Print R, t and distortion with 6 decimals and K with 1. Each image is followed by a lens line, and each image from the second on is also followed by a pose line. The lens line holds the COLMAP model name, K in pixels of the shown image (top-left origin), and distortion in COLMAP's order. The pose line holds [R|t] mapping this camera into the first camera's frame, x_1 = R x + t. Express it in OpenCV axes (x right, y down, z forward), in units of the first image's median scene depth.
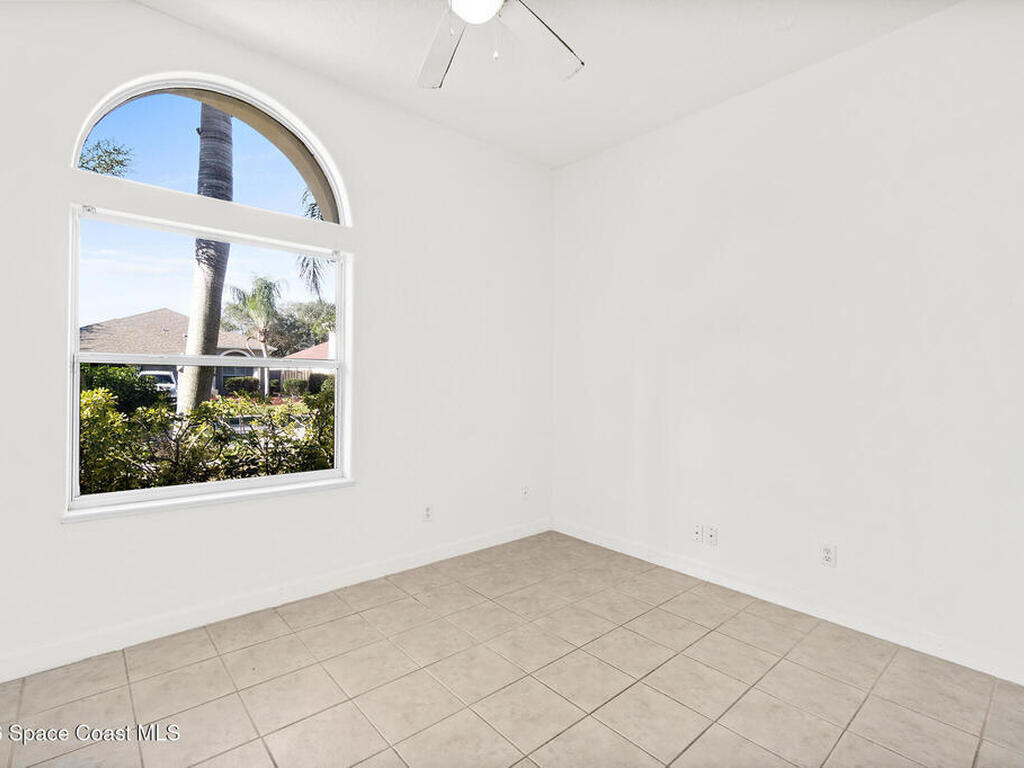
lens RADIAL K [[495.2, 0, 509.7], [0, 495.2, 377.8], [0, 0, 1]] dist [-0.005916, -0.001098]
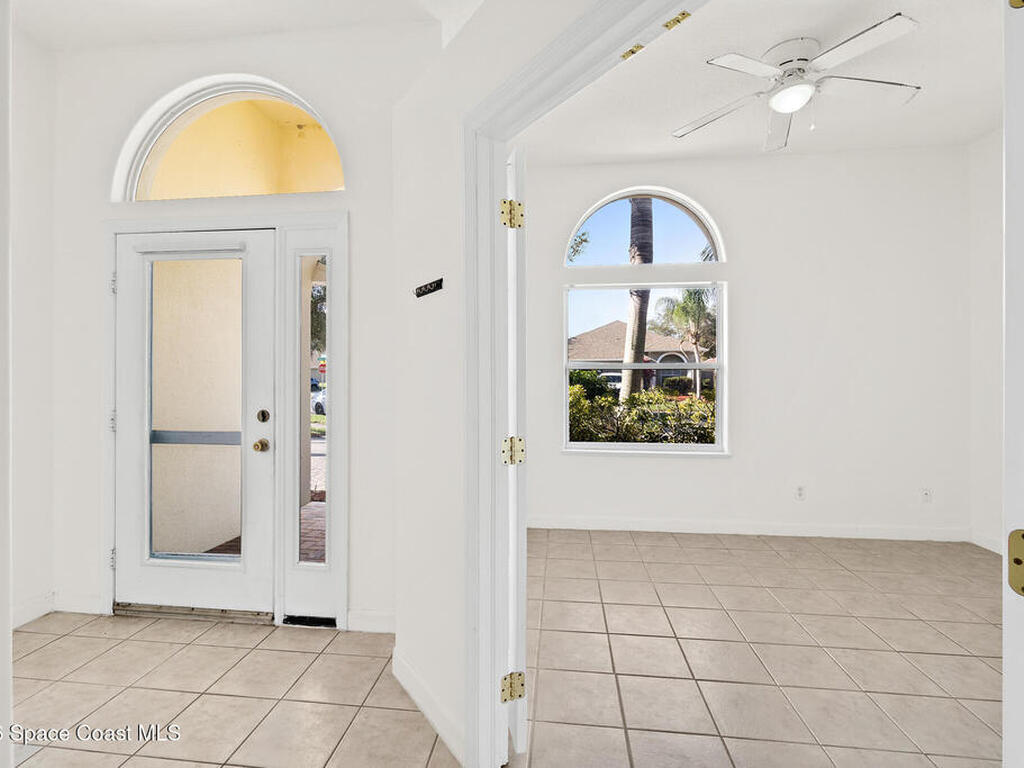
lens RADIAL K [[490.7, 0, 501.8], [0, 490.7, 377.3], [0, 0, 1]] dist [-0.001208, 0.001142]
pose [[0.665685, -0.008842, -0.746180, 0.210566], [0.008574, 0.999954, -0.004200, 0.002913], [0.746183, -0.003602, 0.665731, -0.261951]]
